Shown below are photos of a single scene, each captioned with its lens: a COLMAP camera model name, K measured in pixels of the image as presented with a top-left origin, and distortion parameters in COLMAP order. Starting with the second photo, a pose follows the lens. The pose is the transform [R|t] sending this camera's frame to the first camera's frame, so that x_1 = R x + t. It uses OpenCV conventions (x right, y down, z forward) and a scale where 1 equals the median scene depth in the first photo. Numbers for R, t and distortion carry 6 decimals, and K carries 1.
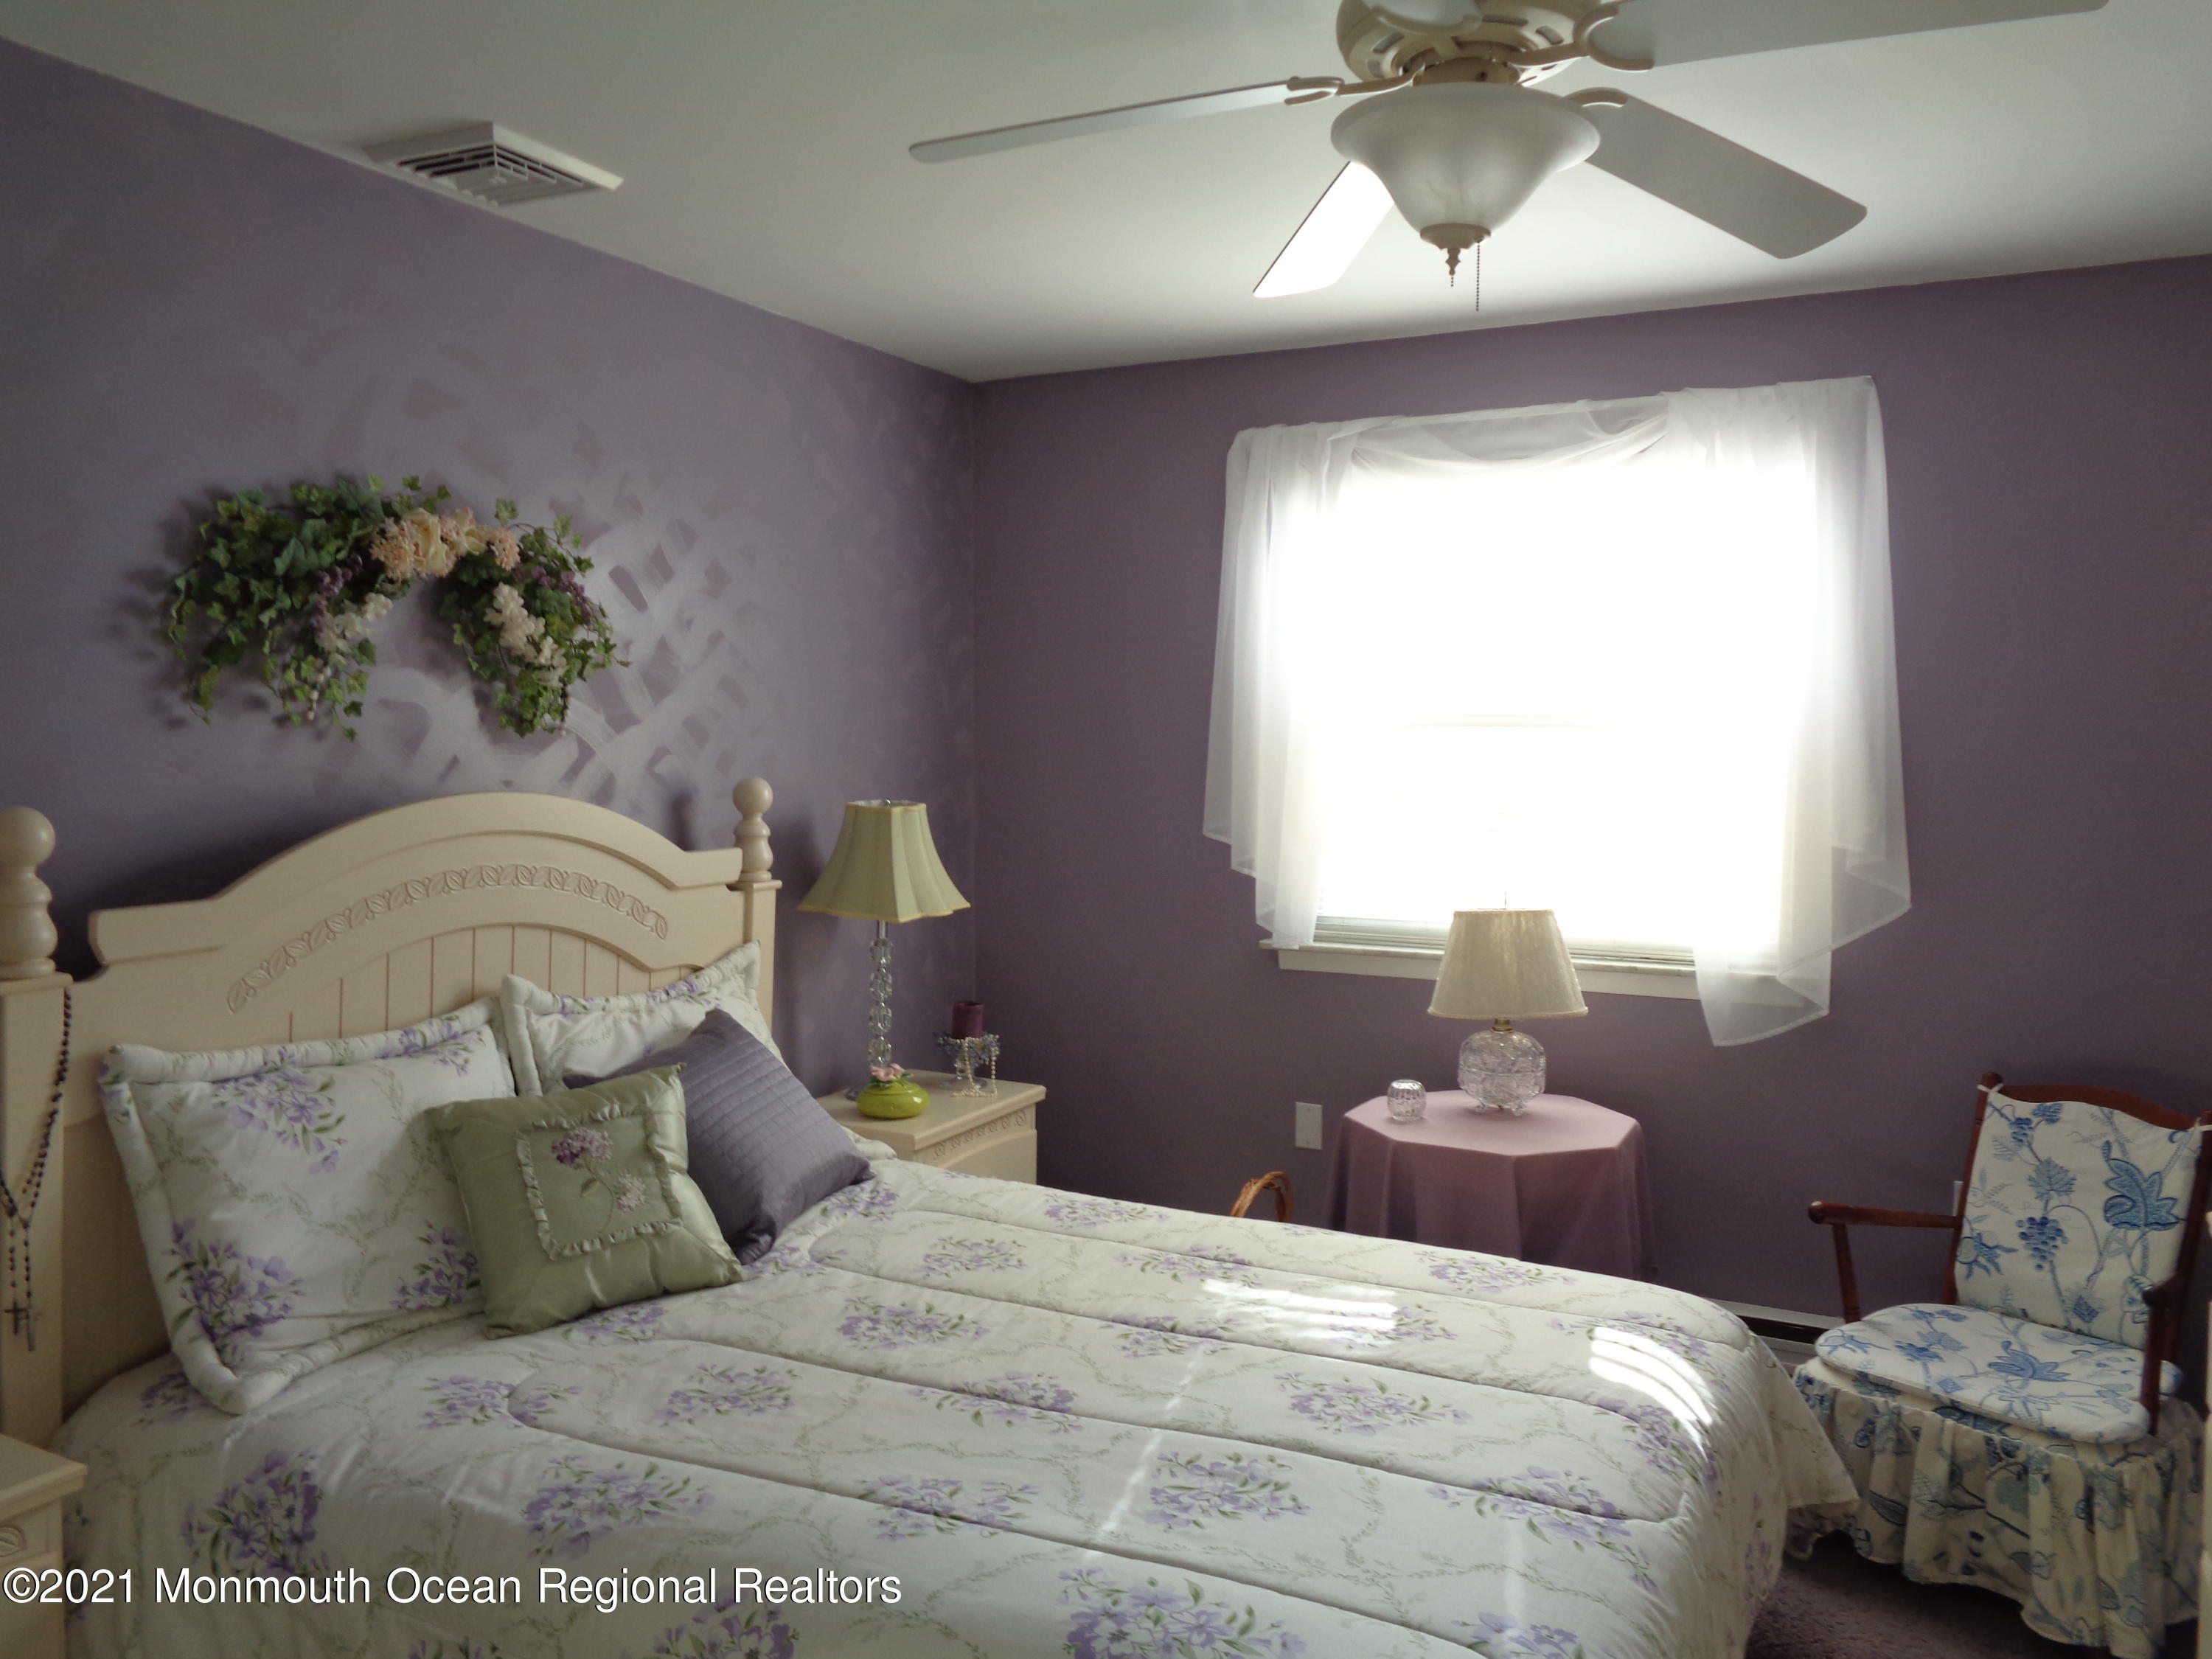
lens RADIAL K [[1648.9, 0, 1113.1], [0, 1648.9, 835.2], [0, 0, 1]] dist [-0.005647, 0.000804]
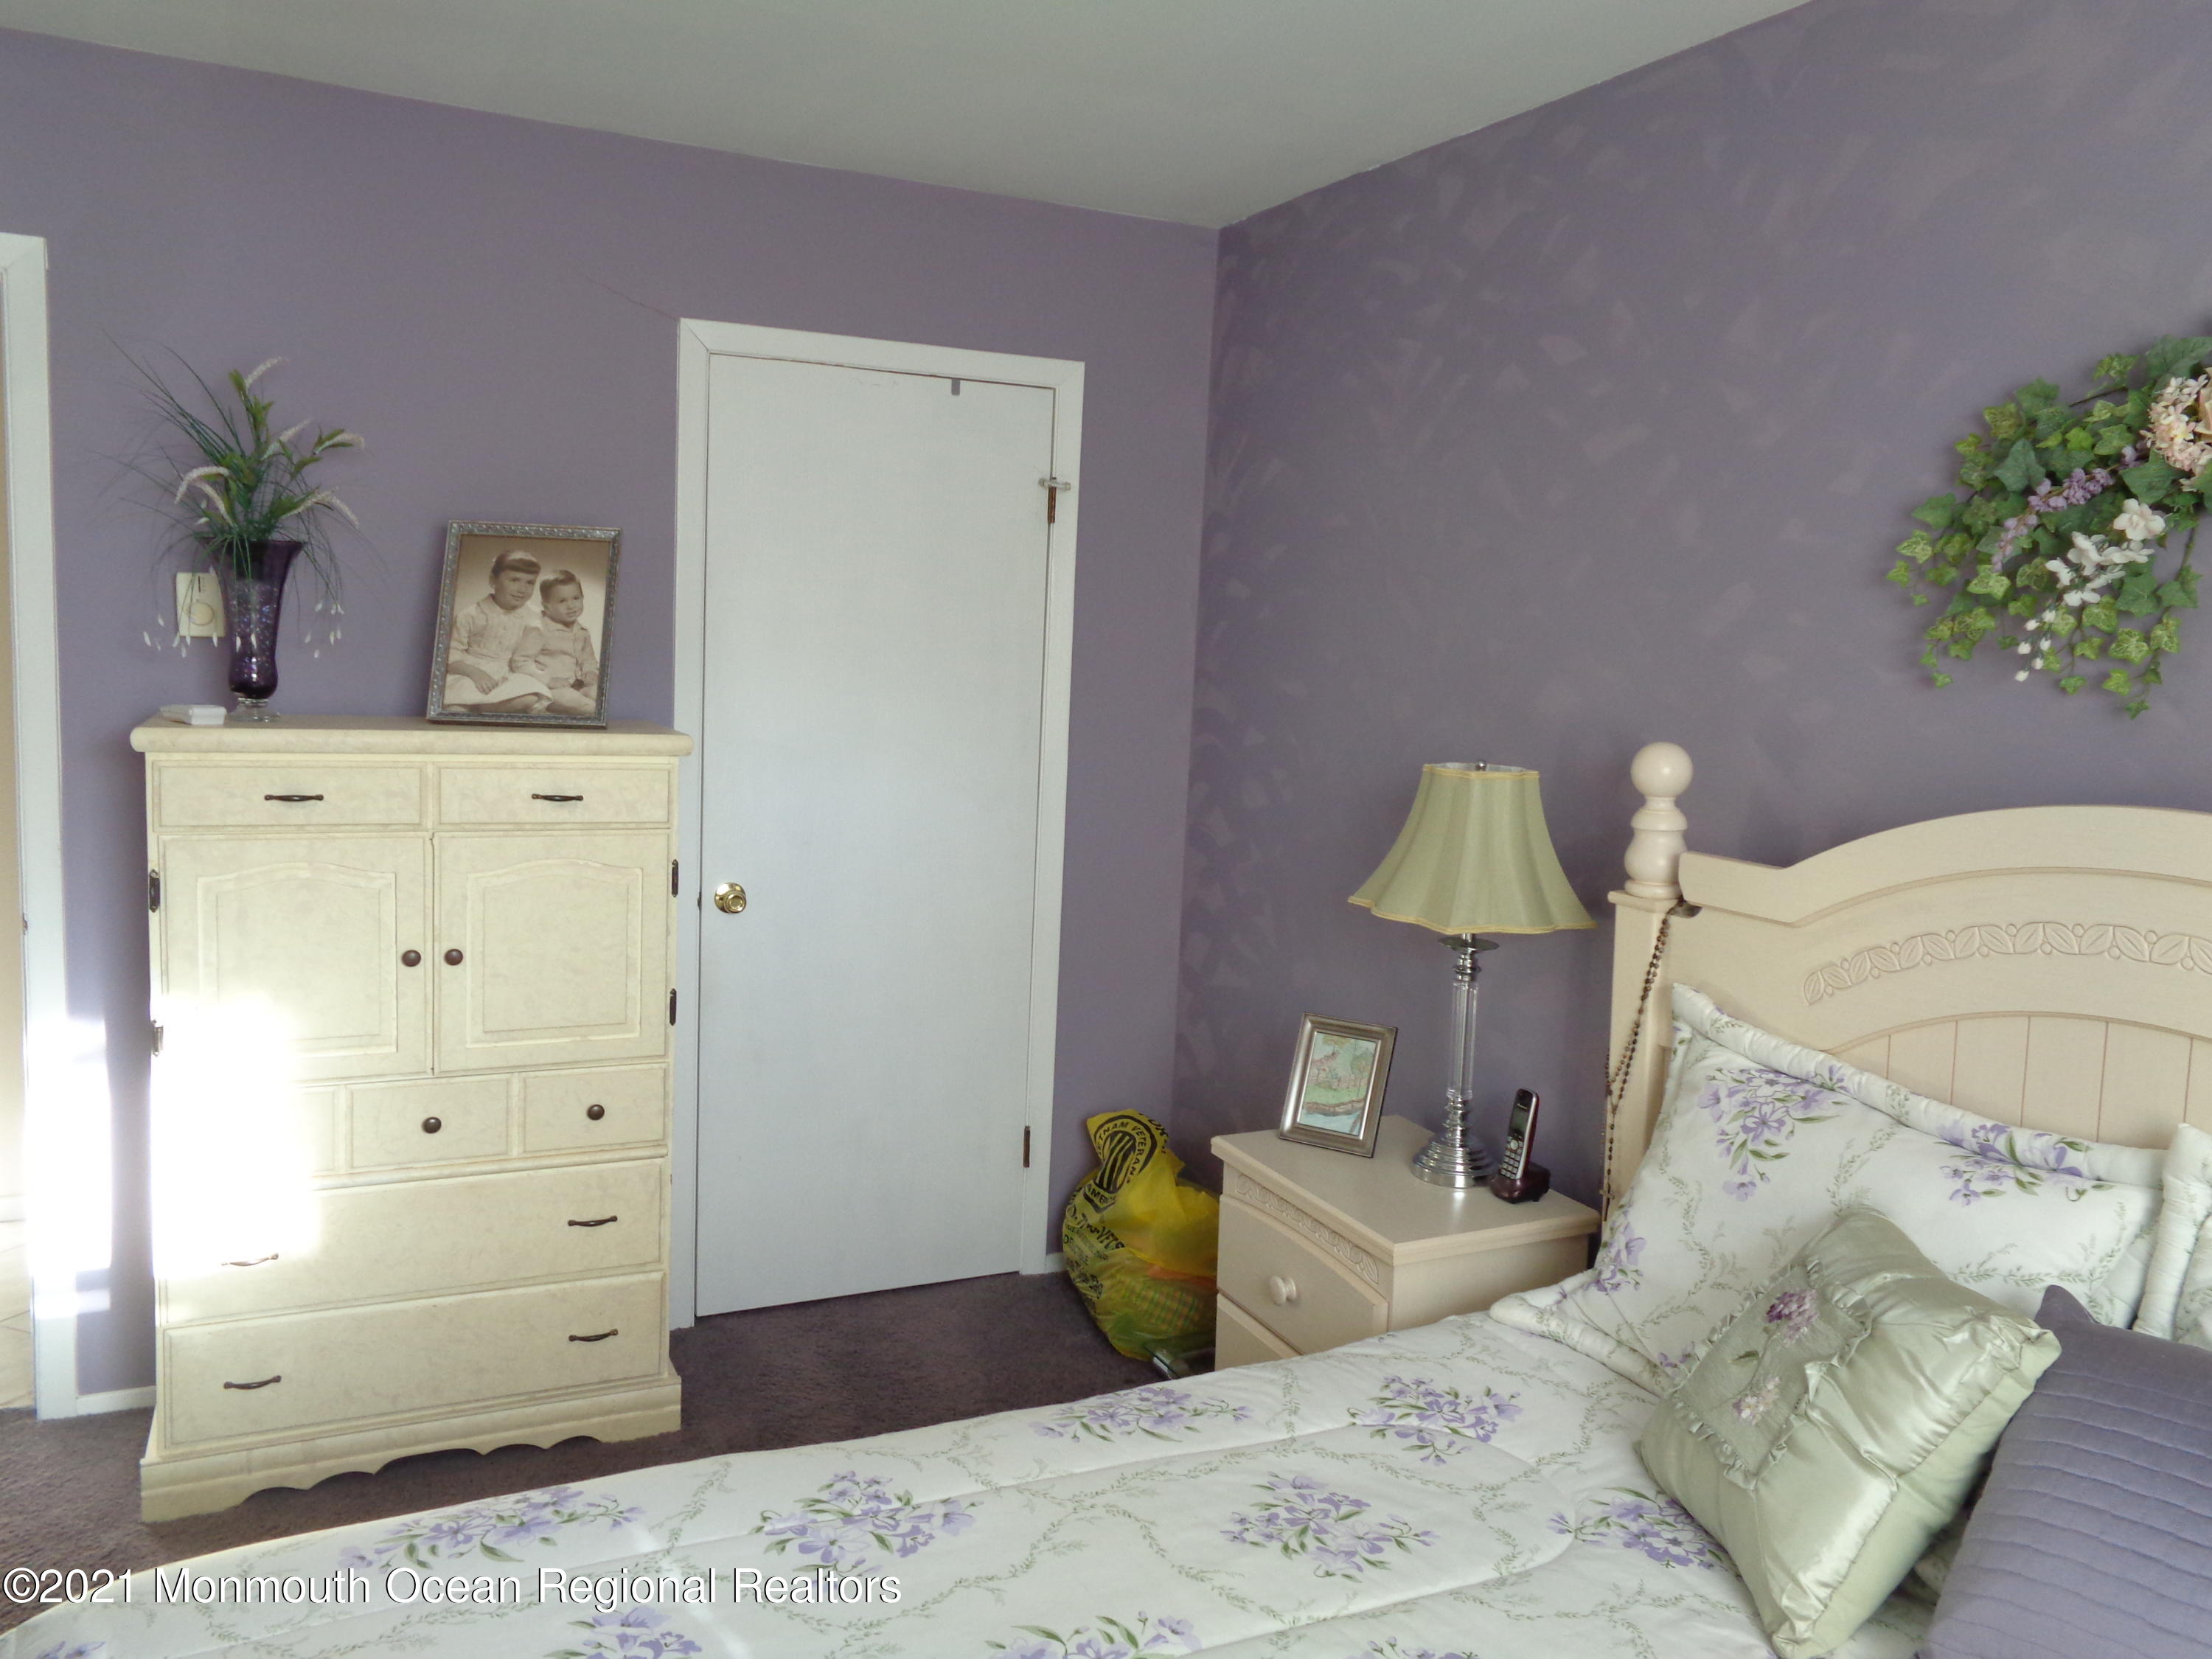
lens RADIAL K [[1648.9, 0, 1114.2], [0, 1648.9, 815.6], [0, 0, 1]] dist [-0.005647, 0.000804]
pose [[-0.597286, 0.067194, -0.799208, 0.386944], [-0.097420, 0.983027, 0.155456, -0.093041], [0.796089, 0.170711, -0.580603, 1.203584]]
